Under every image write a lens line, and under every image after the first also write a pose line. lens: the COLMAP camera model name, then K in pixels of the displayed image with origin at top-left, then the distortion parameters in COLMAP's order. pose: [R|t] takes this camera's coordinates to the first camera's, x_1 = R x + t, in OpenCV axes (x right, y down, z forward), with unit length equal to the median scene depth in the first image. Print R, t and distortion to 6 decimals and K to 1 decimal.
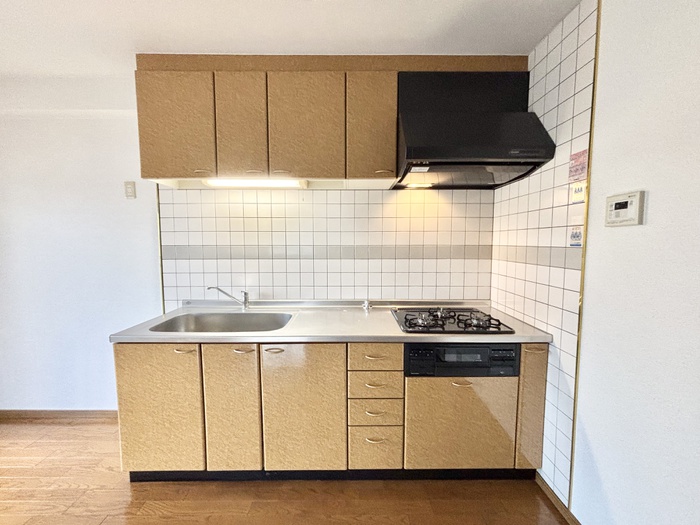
lens RADIAL K [[281.2, 0, 350.0], [0, 281.2, 262.5], [0, 0, 1]] dist [-0.000737, 0.000005]
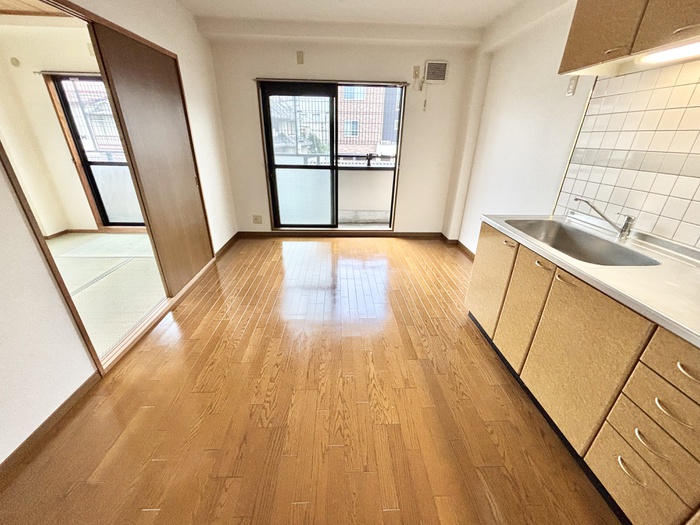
lens RADIAL K [[281.2, 0, 350.0], [0, 281.2, 262.5], [0, 0, 1]] dist [-0.000737, 0.000005]
pose [[0.040657, 0.413988, -0.909374, 0.461769], [-0.093186, 0.907731, 0.409074, -0.032499], [0.994818, 0.068109, 0.075484, 0.246549]]
